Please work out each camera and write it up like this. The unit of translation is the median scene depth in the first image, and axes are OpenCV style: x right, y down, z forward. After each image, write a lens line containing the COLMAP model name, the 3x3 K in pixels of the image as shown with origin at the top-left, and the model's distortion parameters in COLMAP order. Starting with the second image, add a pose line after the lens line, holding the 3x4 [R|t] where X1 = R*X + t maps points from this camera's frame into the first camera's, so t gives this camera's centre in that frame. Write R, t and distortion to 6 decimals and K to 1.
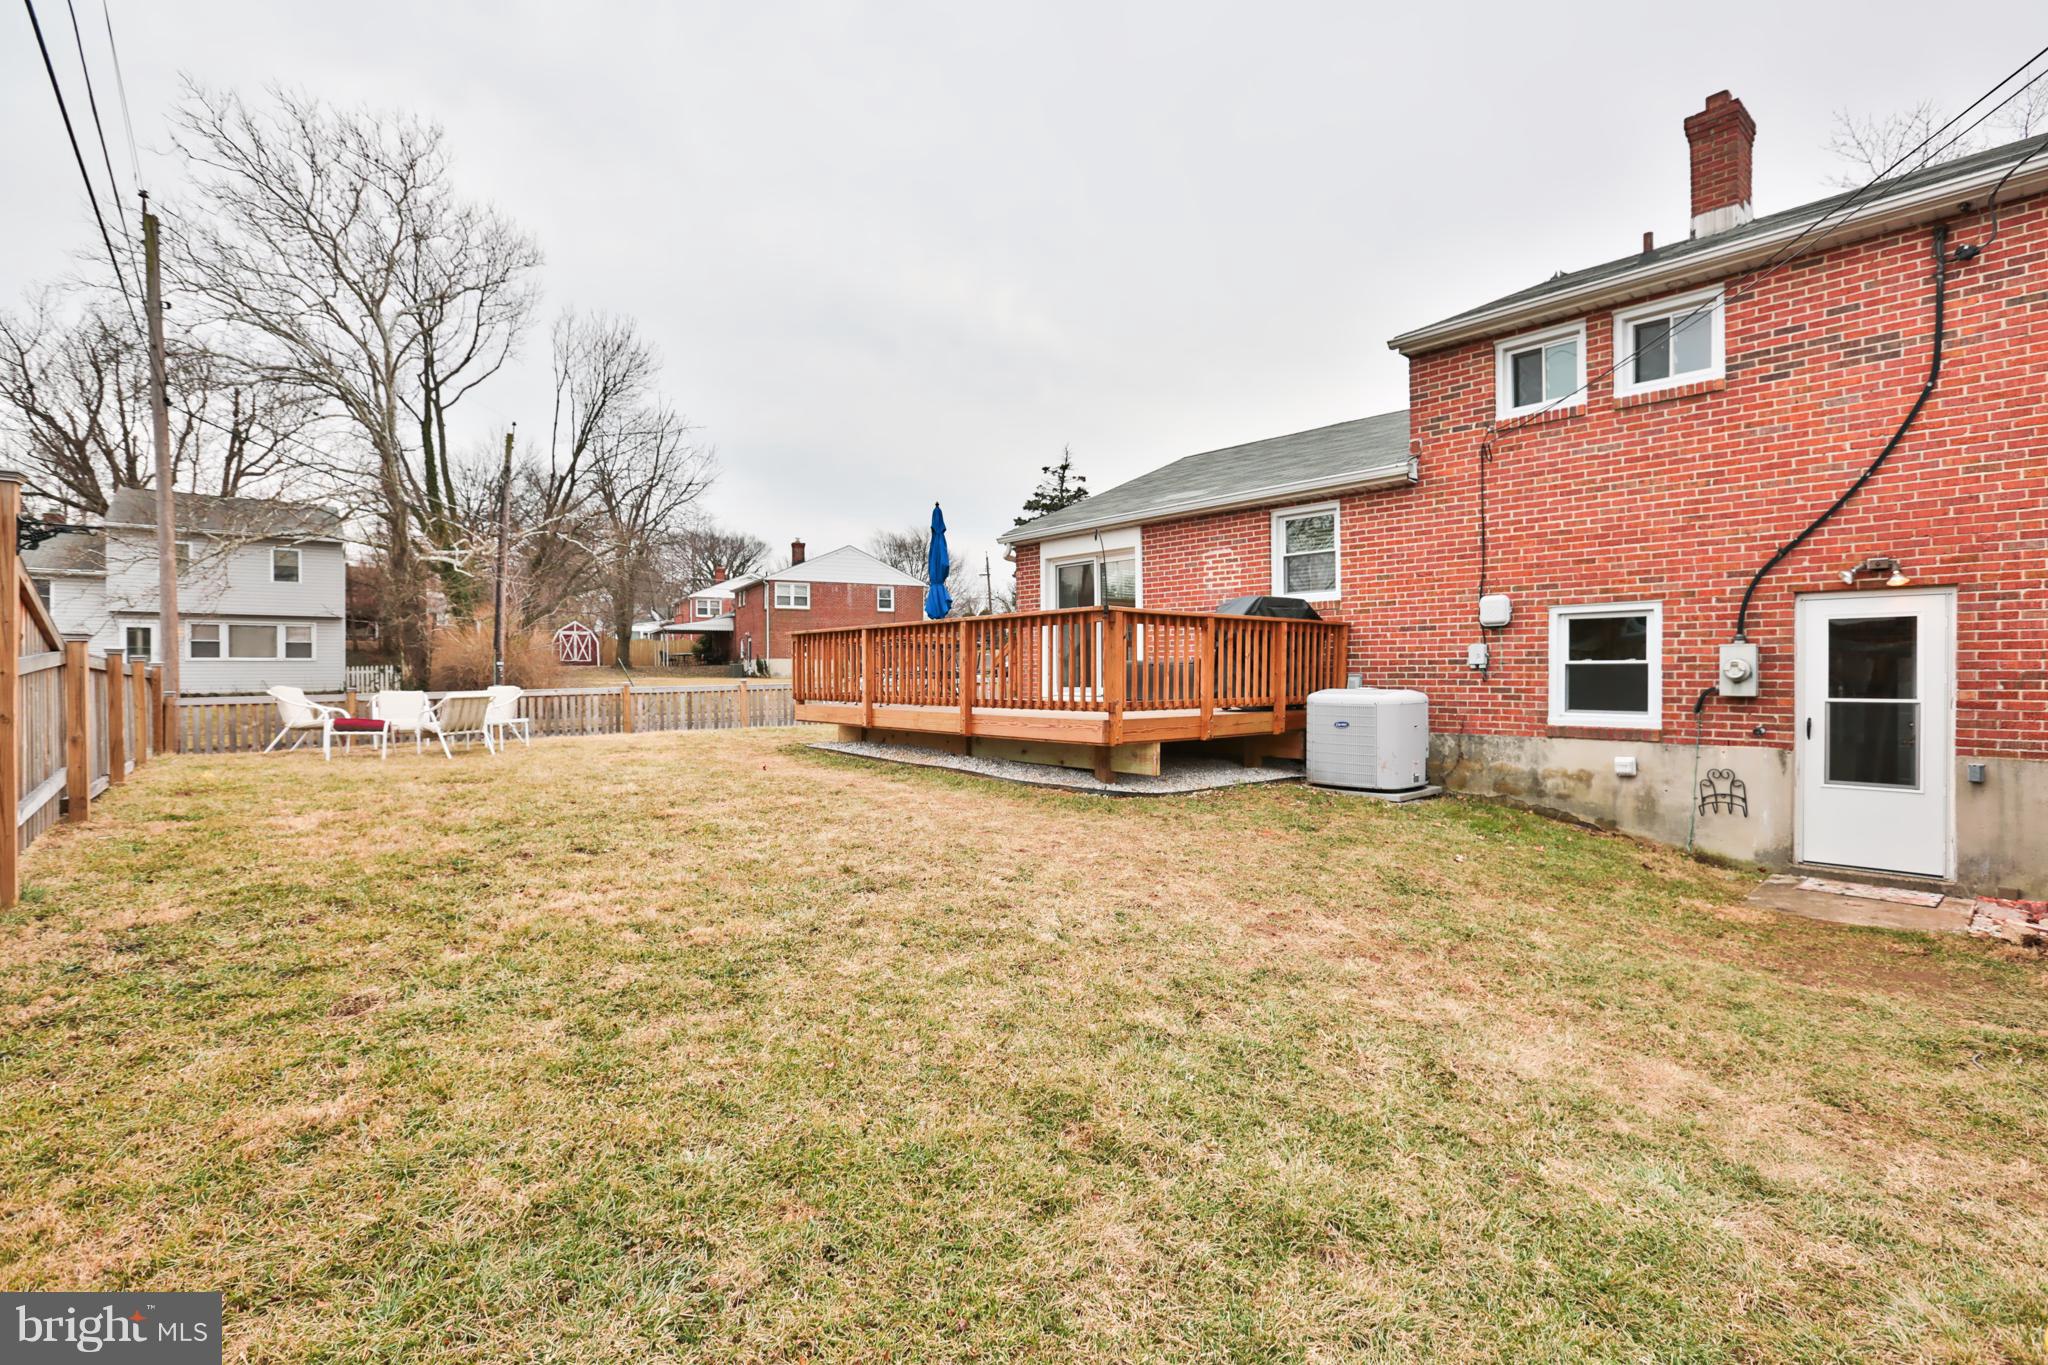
lens RADIAL K [[954.1, 0, 1033.3], [0, 954.1, 678.6], [0, 0, 1]] dist [-0.053576, 0.013474]
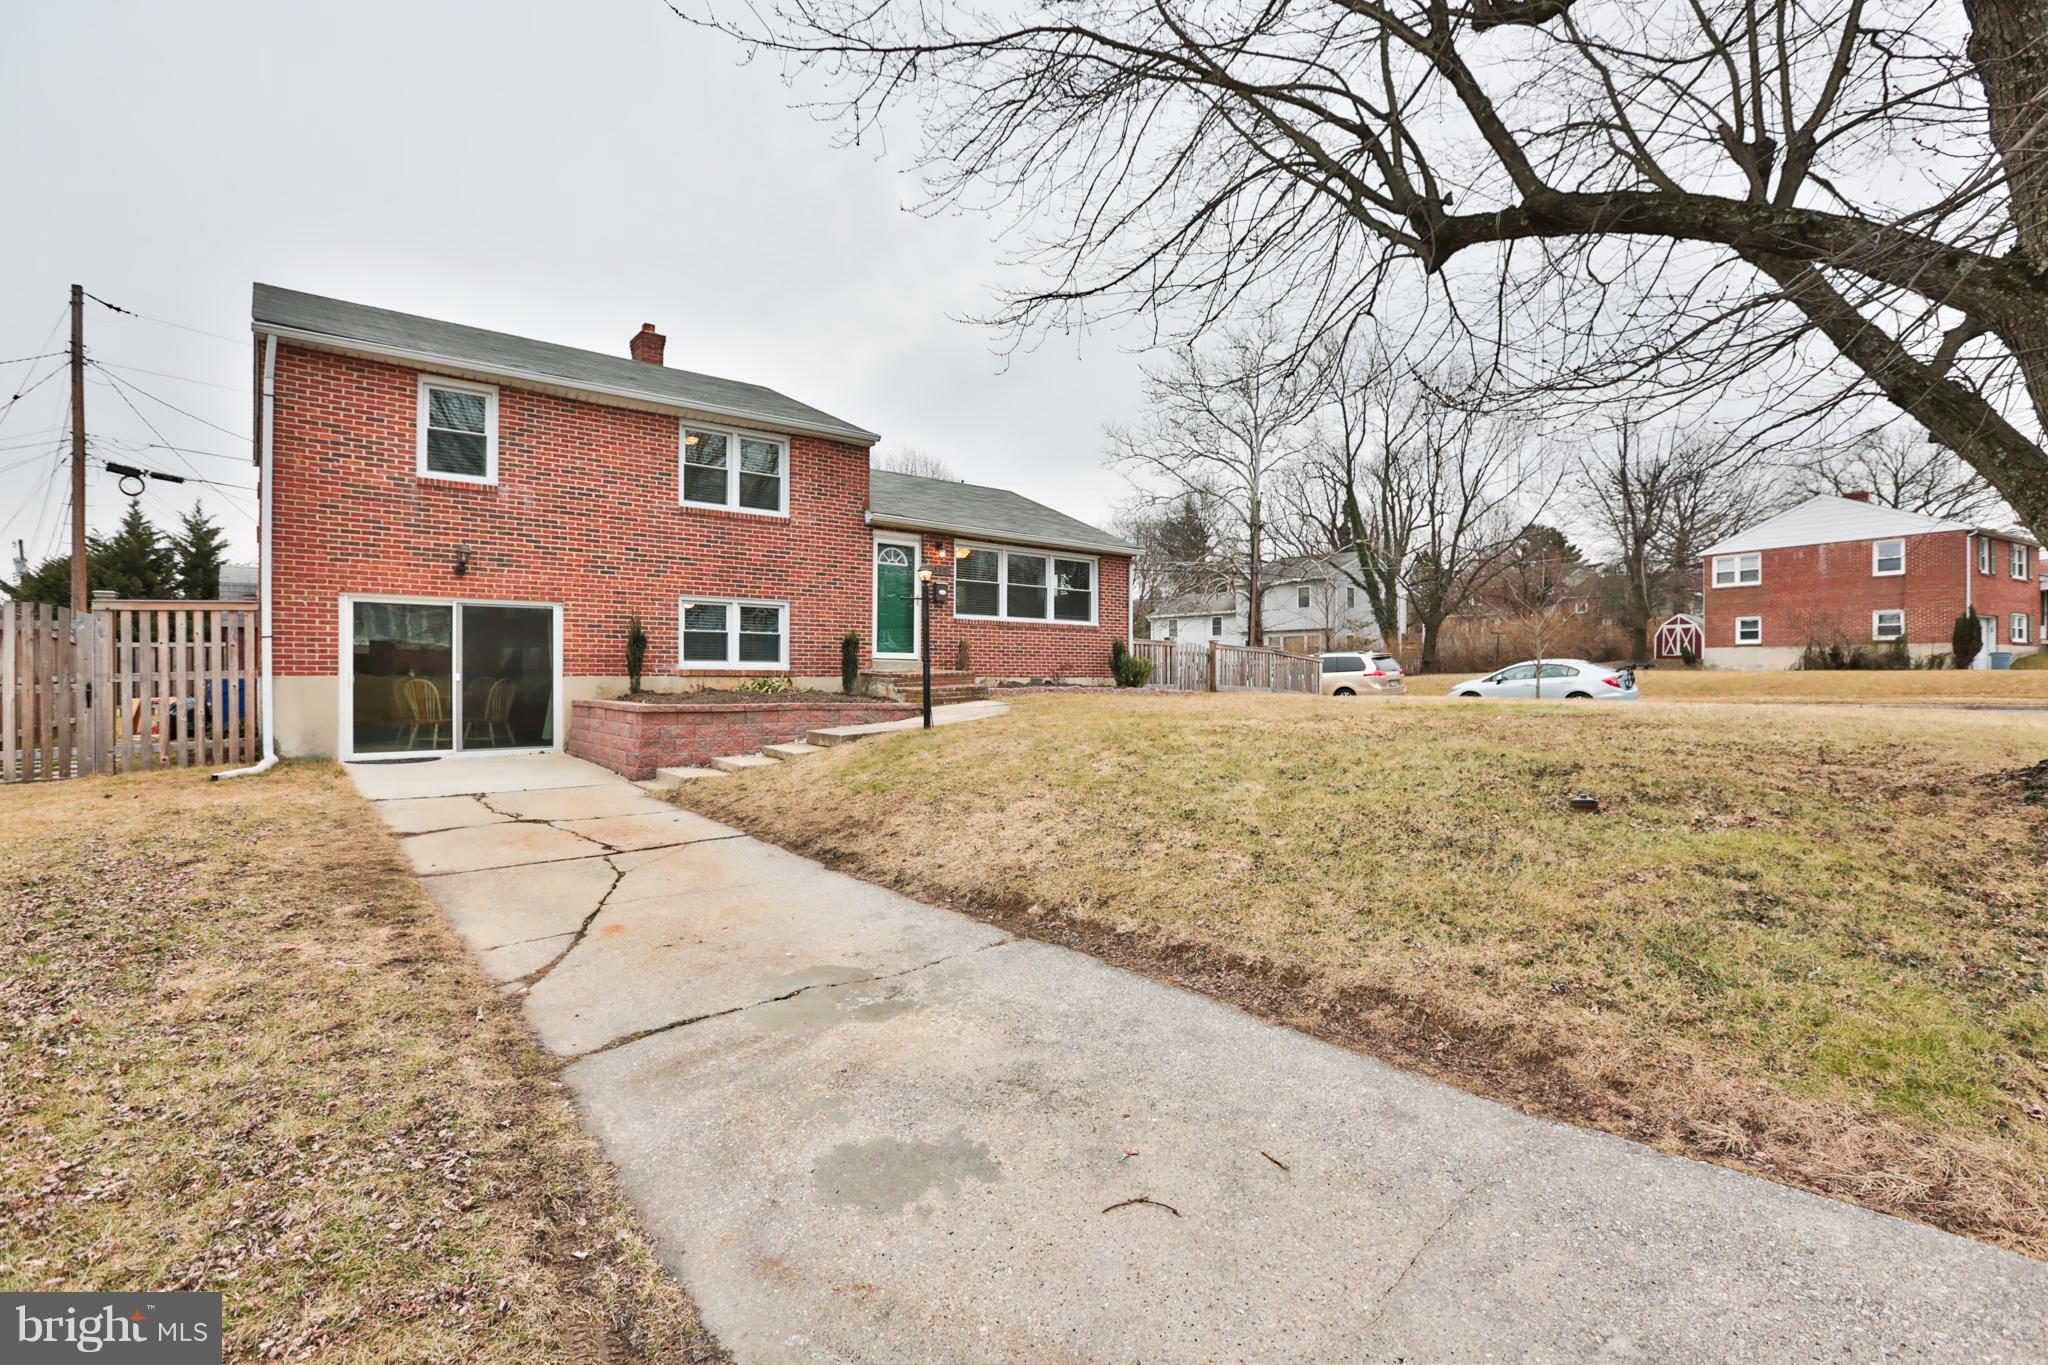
lens RADIAL K [[954.1, 0, 1033.3], [0, 954.1, 678.6], [0, 0, 1]] dist [-0.053576, 0.013474]
pose [[-0.033167, 0.002318, -0.999447, 0.583384], [-0.012748, 0.999915, 0.002742, 0.013938], [0.999369, 0.012832, -0.033134, 0.400923]]
